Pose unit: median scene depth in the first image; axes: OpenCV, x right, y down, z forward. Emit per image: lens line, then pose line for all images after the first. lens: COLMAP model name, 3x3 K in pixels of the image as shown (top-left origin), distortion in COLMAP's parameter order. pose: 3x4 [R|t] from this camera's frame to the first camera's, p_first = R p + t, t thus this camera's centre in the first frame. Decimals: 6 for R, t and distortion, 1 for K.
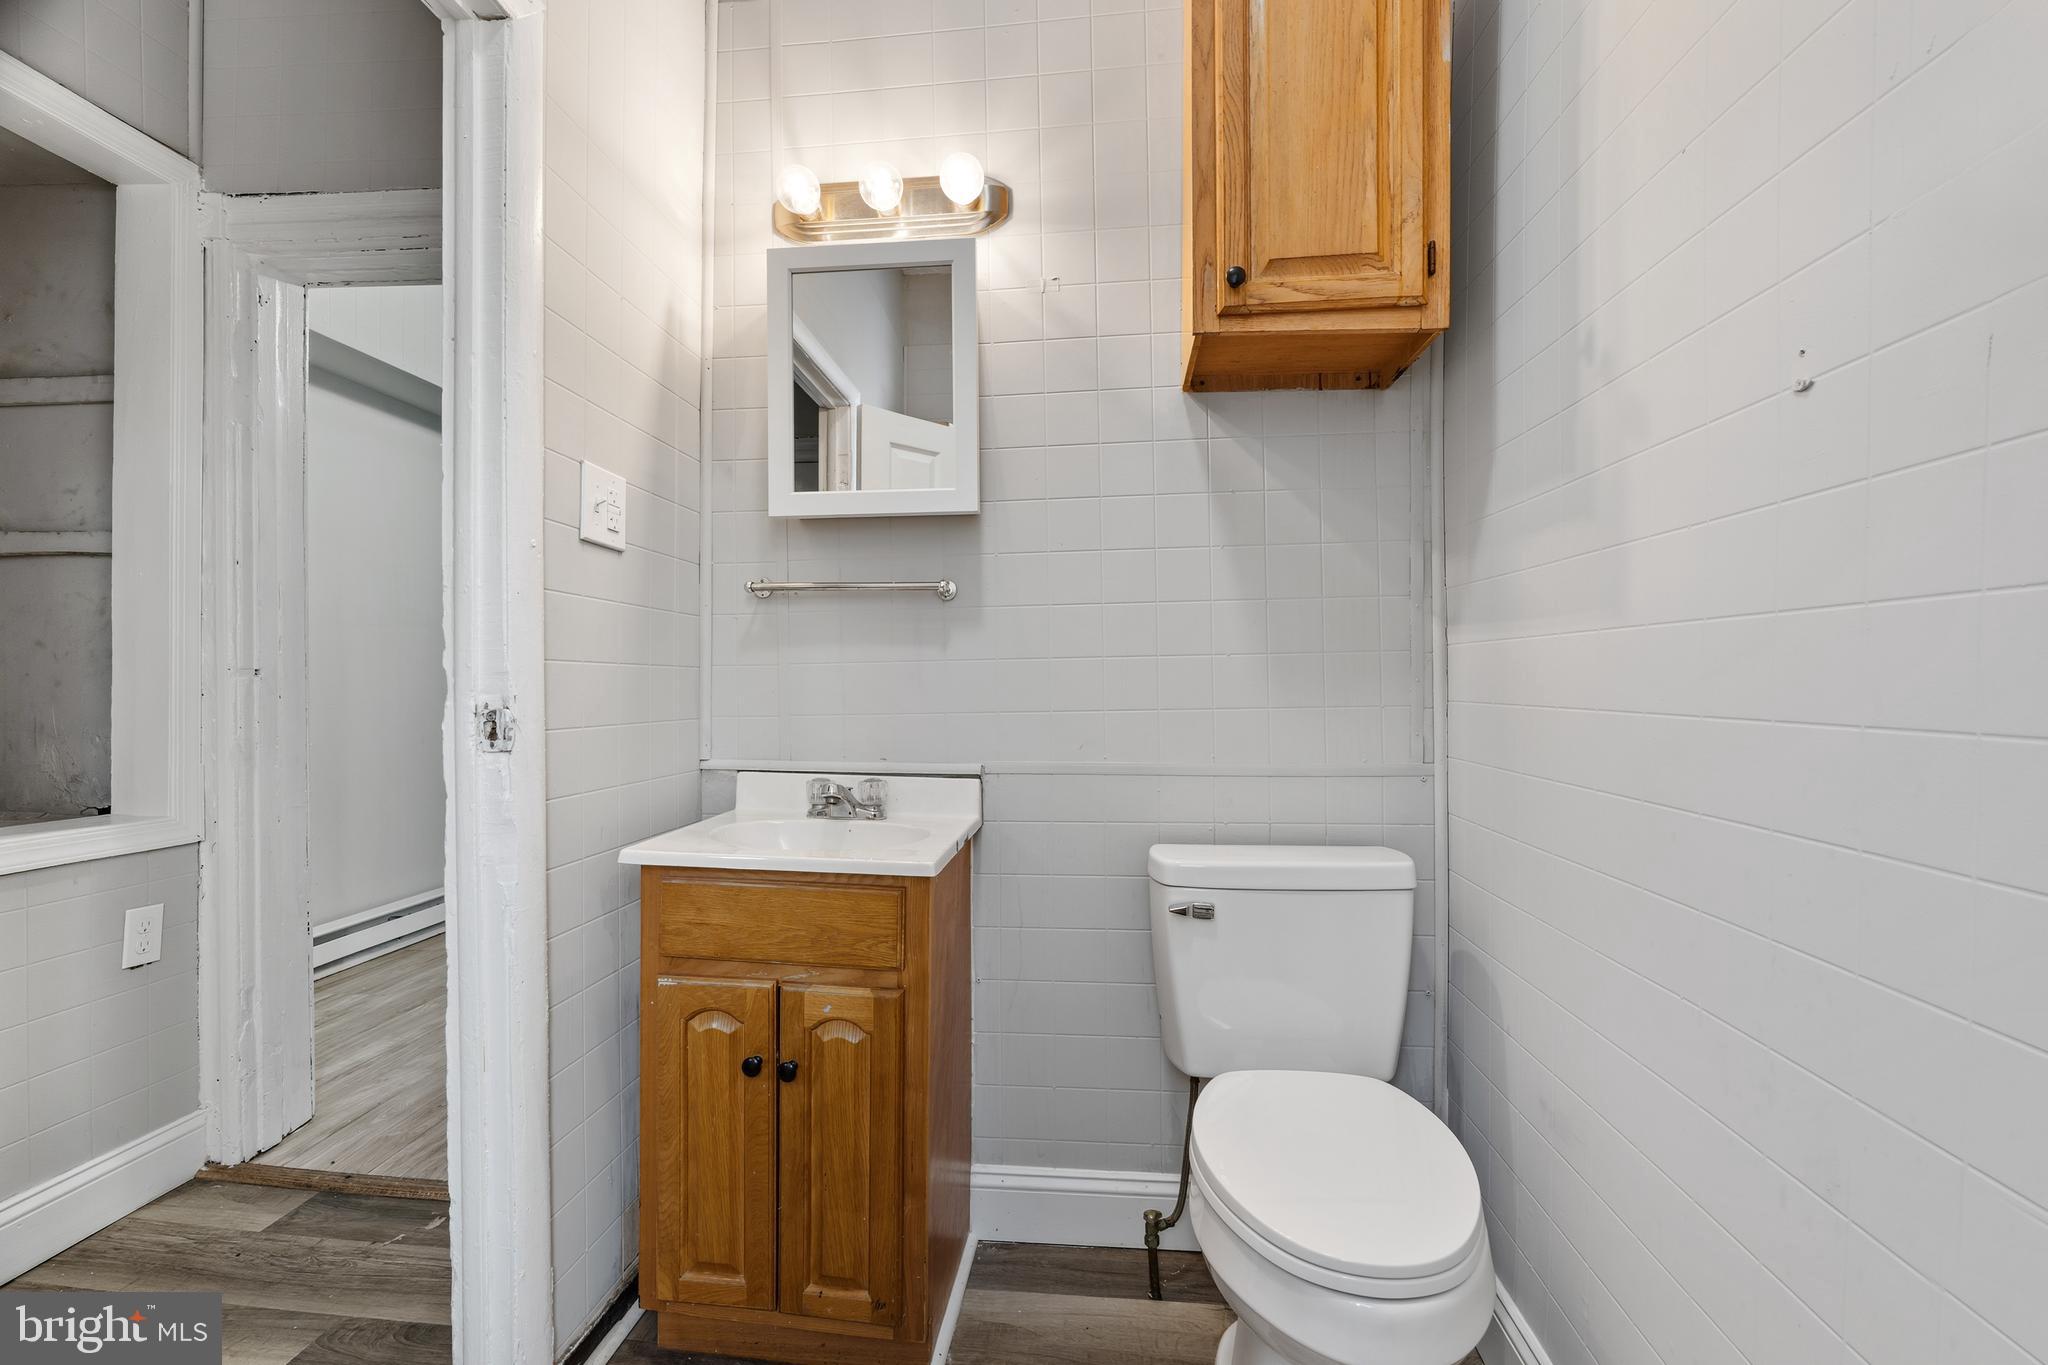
lens RADIAL K [[911.0, 0, 1027.2], [0, 911.0, 686.6], [0, 0, 1]] dist [-0.001519, 0.000273]
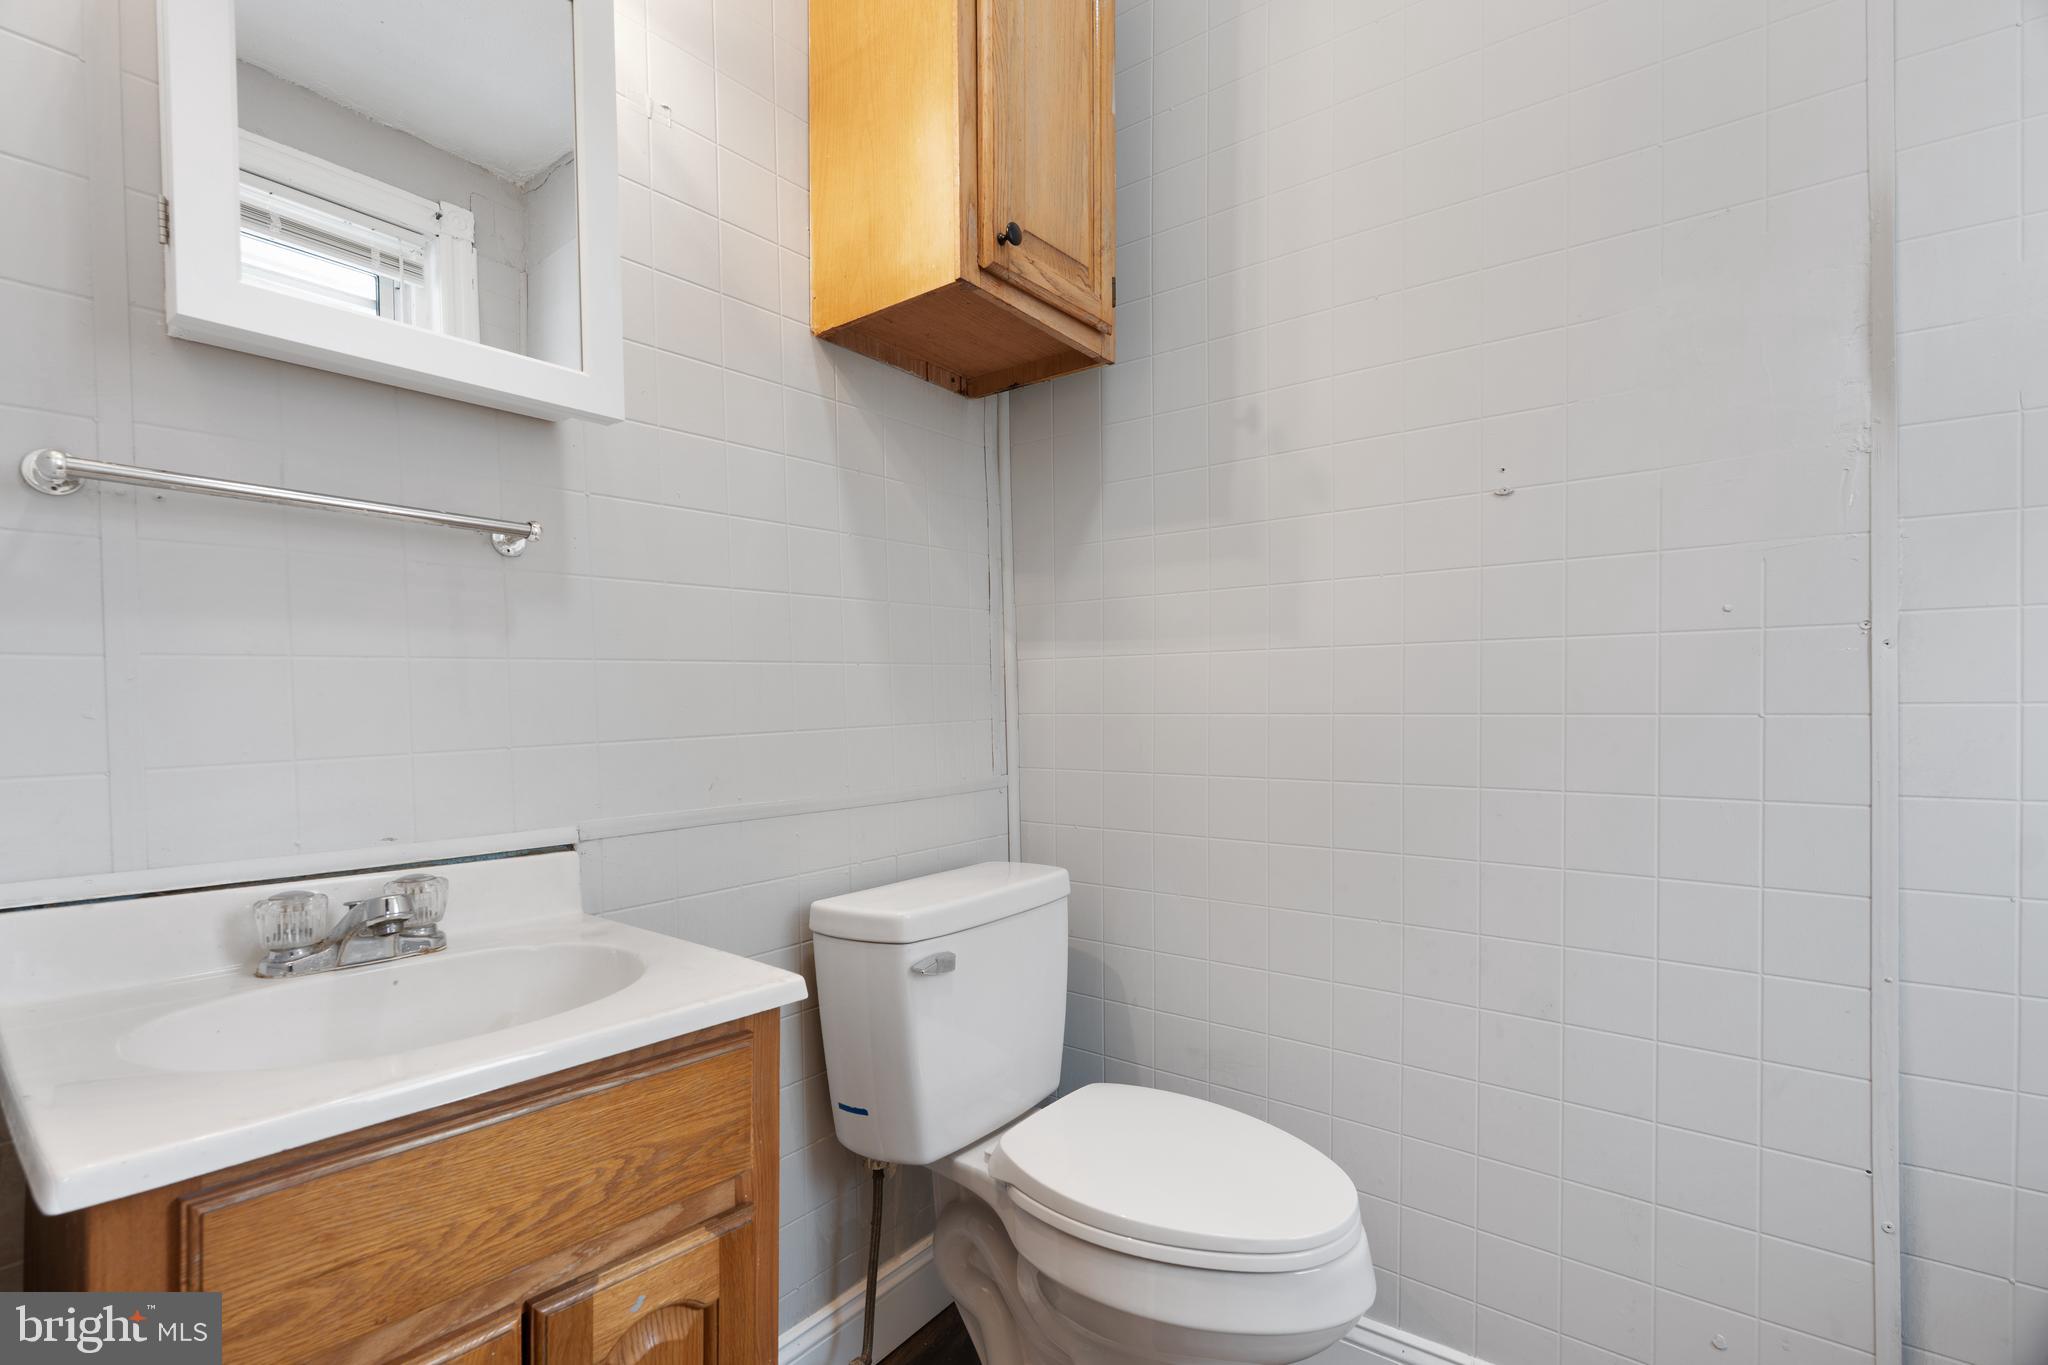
lens RADIAL K [[936.7, 0, 1051.4], [0, 936.7, 710.4], [0, 0, 1]] dist [-0.004665, 0.000060]
pose [[0.536227, -0.010787, 0.844005, -0.510197], [0.015001, 0.999882, 0.003249, 0.010476], [-0.843940, 0.010919, 0.536326, 0.471928]]
